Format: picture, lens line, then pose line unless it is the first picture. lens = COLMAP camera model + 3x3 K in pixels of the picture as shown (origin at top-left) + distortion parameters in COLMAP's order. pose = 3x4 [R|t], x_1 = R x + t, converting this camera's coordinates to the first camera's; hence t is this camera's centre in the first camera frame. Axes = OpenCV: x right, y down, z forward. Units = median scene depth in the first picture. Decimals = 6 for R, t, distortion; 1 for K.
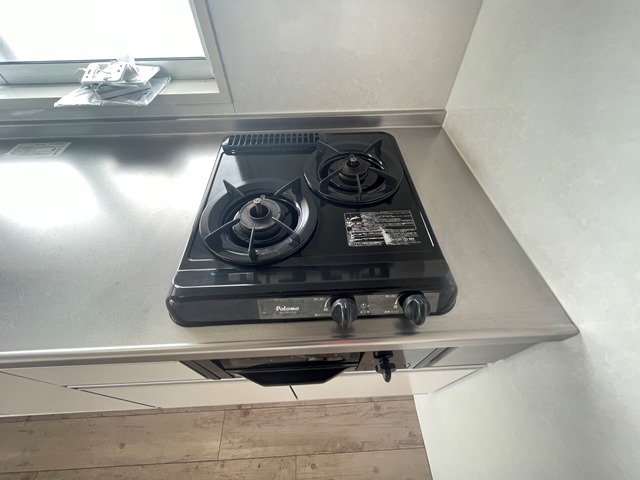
lens RADIAL K [[257.1, 0, 322.2], [0, 257.1, 240.0], [0, 0, 1]] dist [-0.000702, -0.000099]
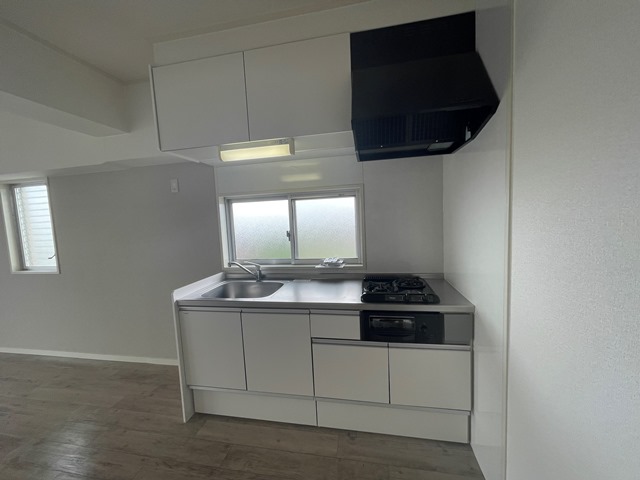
lens RADIAL K [[257.1, 0, 319.8], [0, 257.1, 240.2], [0, 0, 1]] dist [-0.000702, -0.000099]
pose [[0.970086, -0.019127, -0.242007, -0.098714], [-0.159633, 0.700789, -0.695278, 1.017113], [0.182895, 0.713112, 0.676772, -1.001123]]
